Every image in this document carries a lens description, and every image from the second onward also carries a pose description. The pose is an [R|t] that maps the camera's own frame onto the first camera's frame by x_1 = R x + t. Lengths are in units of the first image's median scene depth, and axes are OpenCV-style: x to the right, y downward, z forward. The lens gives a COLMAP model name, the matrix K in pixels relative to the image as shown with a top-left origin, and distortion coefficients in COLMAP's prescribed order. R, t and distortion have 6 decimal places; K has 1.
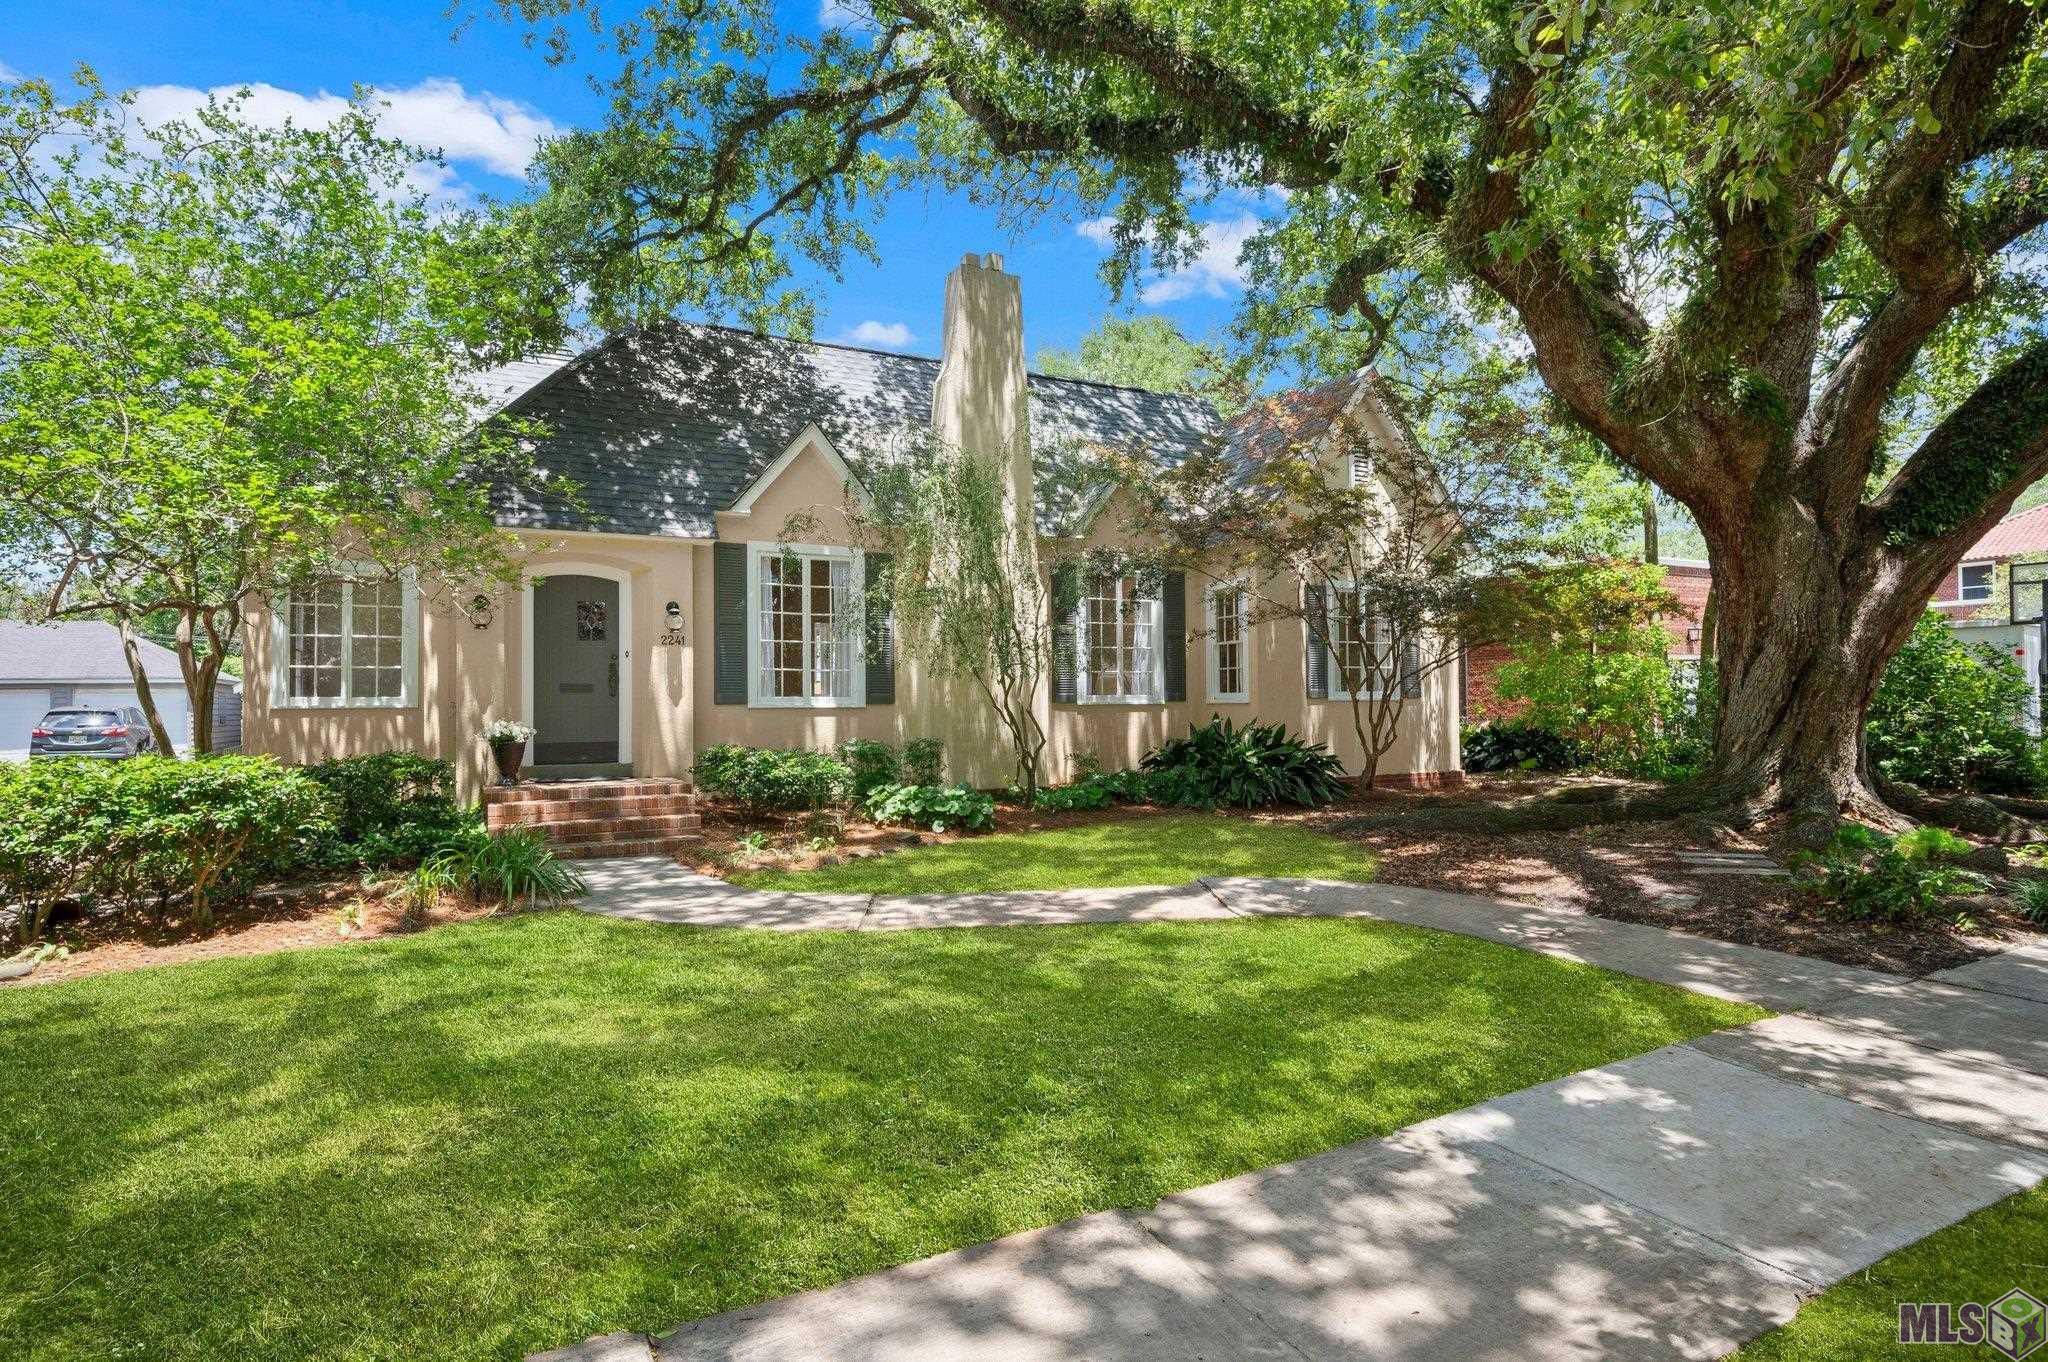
lens RADIAL K [[1084.7, 0, 1024.0], [0, 1084.7, 681.0], [0, 0, 1]] dist [-0.000971, -0.000214]
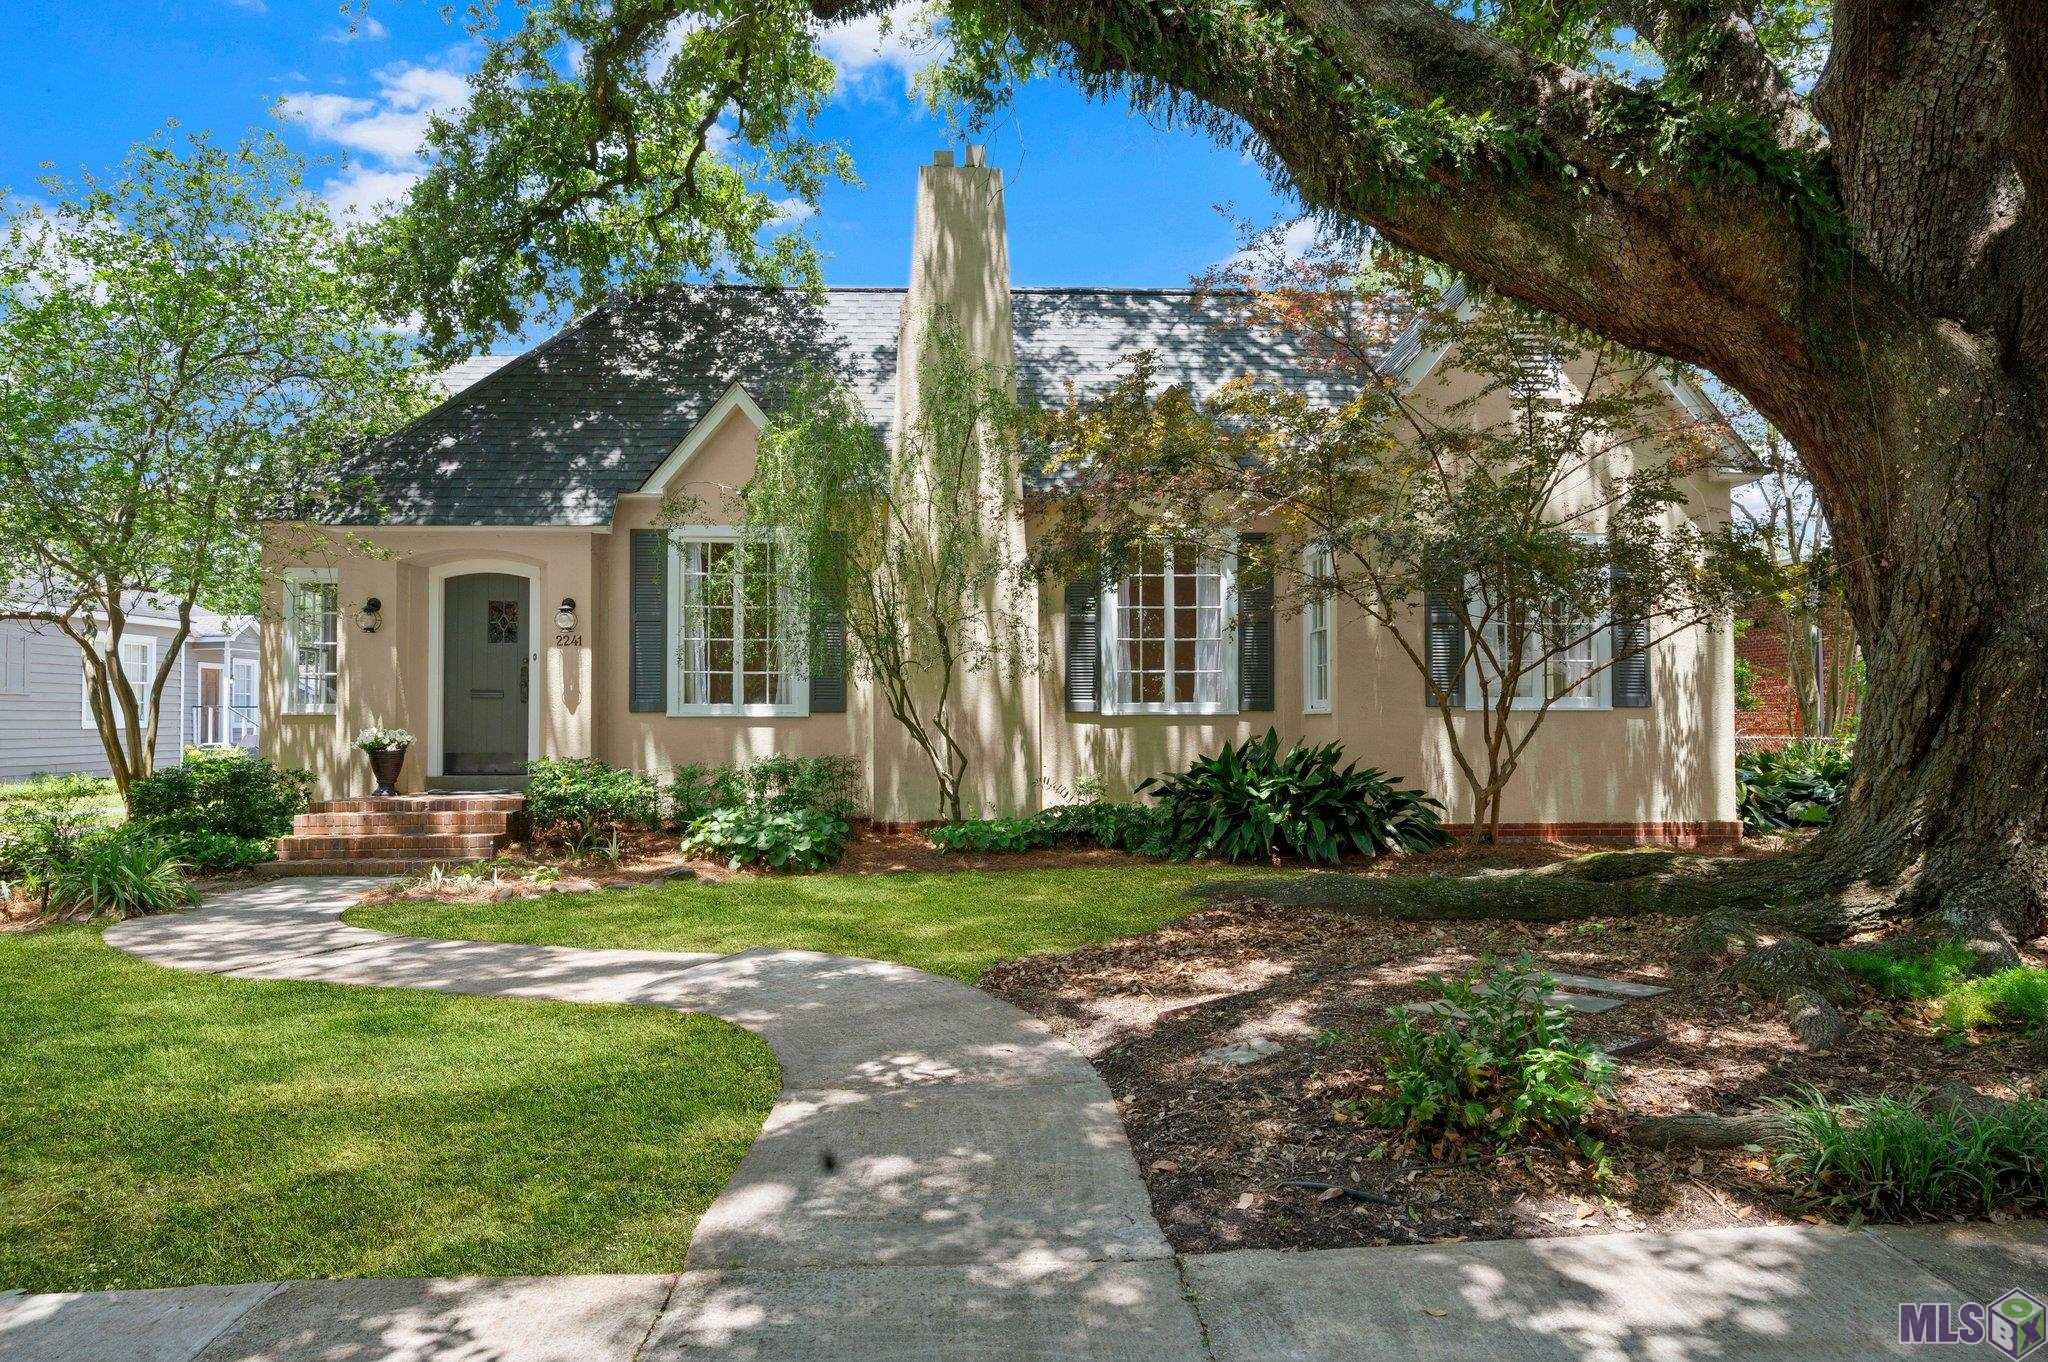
lens RADIAL K [[1269.1, 0, 1024.0], [0, 1269.1, 681.0], [0, 0, 1]] dist [-0.006740, -0.002847]
pose [[0.906297, -0.008005, -0.422565, 0.427232], [0.003860, 0.999936, -0.010664, 0.008039], [0.422623, 0.008034, 0.906270, 0.190482]]
